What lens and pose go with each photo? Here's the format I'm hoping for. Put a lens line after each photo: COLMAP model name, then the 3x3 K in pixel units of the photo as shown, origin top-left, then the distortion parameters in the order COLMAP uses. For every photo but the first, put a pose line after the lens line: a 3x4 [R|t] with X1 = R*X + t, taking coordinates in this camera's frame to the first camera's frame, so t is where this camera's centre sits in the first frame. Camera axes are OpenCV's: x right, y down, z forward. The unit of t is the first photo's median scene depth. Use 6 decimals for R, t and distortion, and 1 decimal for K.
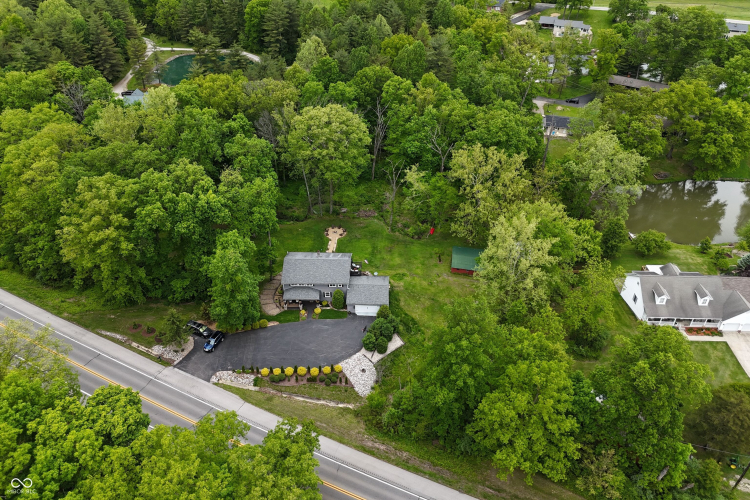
lens RADIAL K [[497.5, 0, 375.0], [0, 497.5, 250.0], [0, 0, 1]] dist [0.041010, -0.000746]
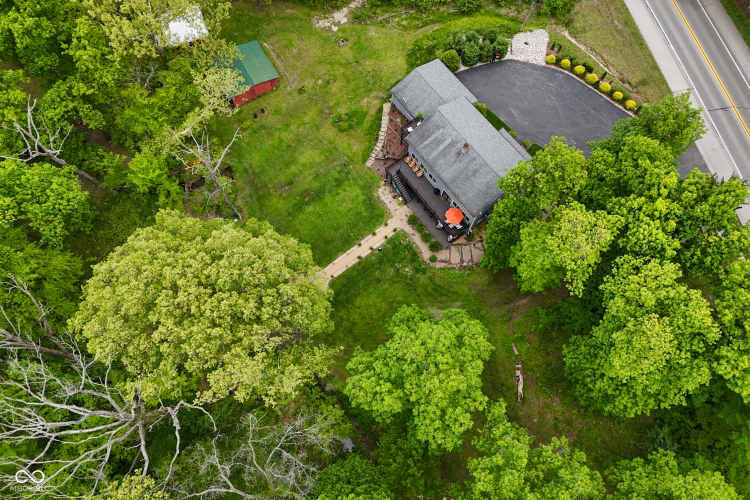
lens RADIAL K [[497.5, 0, 375.0], [0, 497.5, 250.0], [0, 0, 1]] dist [0.041010, -0.000746]
pose [[-0.629546, -0.742341, 0.229349, -0.236850], [0.477339, -0.136628, 0.868032, -0.494586], [-0.613041, 0.655944, 0.440362, 0.773187]]
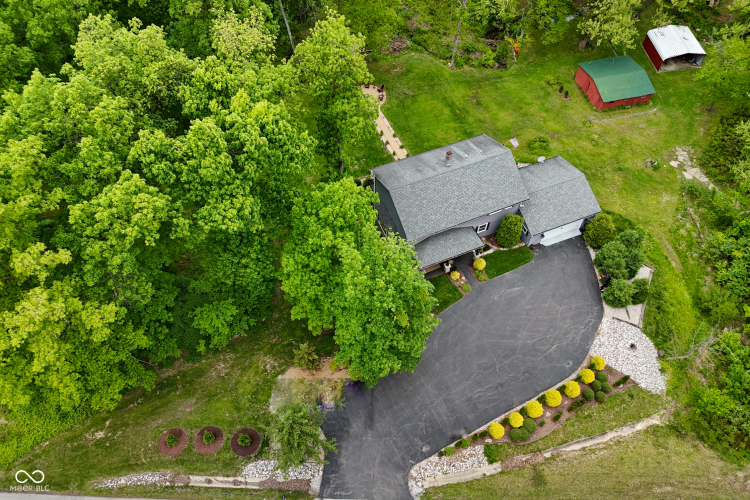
lens RADIAL K [[529.5, 0, 376.5], [0, 529.5, 270.7], [0, 0, 1]] dist [0.025374, -0.000941]
pose [[0.914791, -0.353129, 0.196107, -0.280493], [0.257445, 0.883831, 0.390595, -0.102616], [-0.311256, -0.306826, 0.899432, 0.448159]]
